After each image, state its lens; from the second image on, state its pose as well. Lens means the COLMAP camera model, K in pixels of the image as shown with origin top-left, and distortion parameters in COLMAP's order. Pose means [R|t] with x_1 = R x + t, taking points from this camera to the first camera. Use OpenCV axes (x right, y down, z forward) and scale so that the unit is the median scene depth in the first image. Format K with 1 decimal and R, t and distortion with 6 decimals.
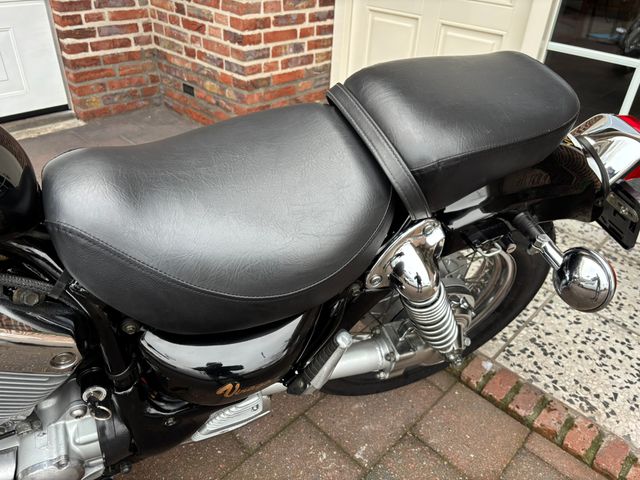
lens RADIAL K [[479.3, 0, 321.4], [0, 479.3, 235.7], [0, 0, 1]] dist [0.033282, -0.048169]
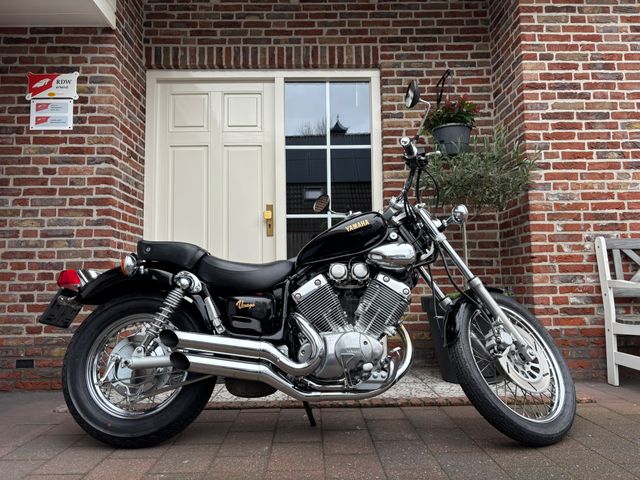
lens RADIAL K [[485.6, 0, 320.0], [0, 485.6, 240.0], [0, 0, 1]] dist [0.027592, -0.009352]
pose [[0.700699, 0.003223, 0.713449, -0.737175], [0.435827, 0.789792, -0.431606, 0.320015], [-0.564867, 0.613367, 0.552002, -0.247602]]
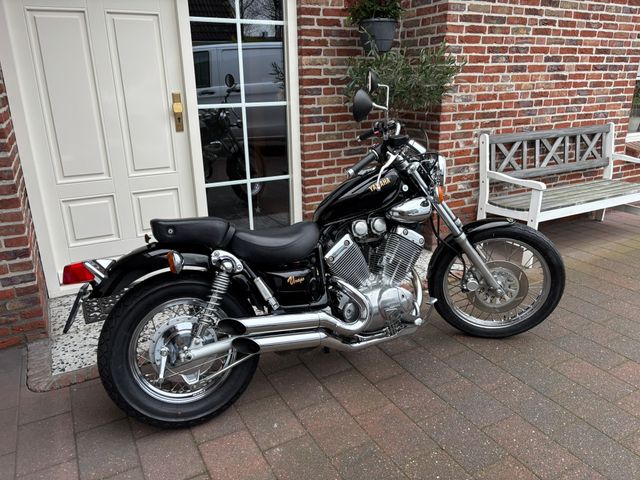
lens RADIAL K [[479.3, 0, 321.4], [0, 479.3, 235.7], [0, 0, 1]] dist [0.033282, -0.048169]
pose [[0.301742, -0.350271, 0.886714, -0.947183], [0.551896, 0.822562, 0.137124, -0.210674], [-0.777408, 0.447998, 0.441515, -0.062824]]
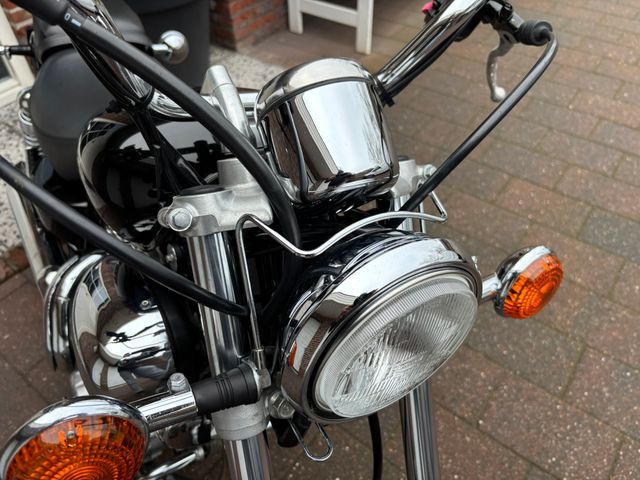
lens RADIAL K [[494.3, 0, 320.7], [0, 494.3, 232.1], [0, 0, 1]] dist [0.001888, -0.011574]
pose [[-0.122674, -0.735606, 0.666209, -0.482051], [0.568487, 0.498154, 0.654725, -0.168995], [-0.813494, 0.459049, 0.357072, 0.013186]]
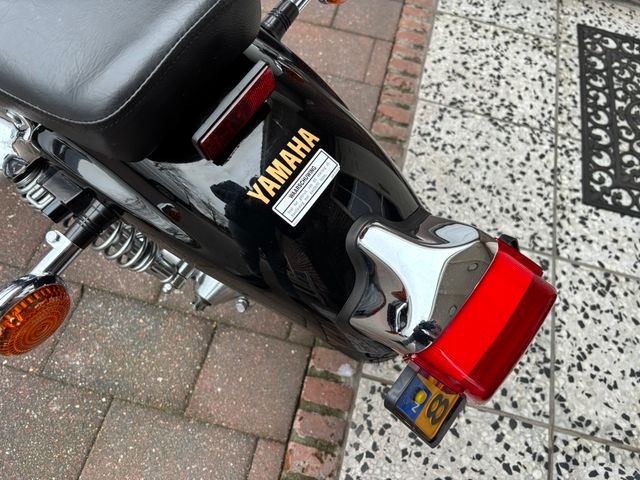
lens RADIAL K [[480.5, 0, 321.8], [0, 480.5, 237.0], [0, 0, 1]] dist [0.006111, 0.006869]
pose [[0.513364, 0.767282, -0.384364, 0.274301], [-0.528926, 0.635599, 0.562362, -0.182003], [0.675791, -0.085396, 0.732129, 0.238544]]
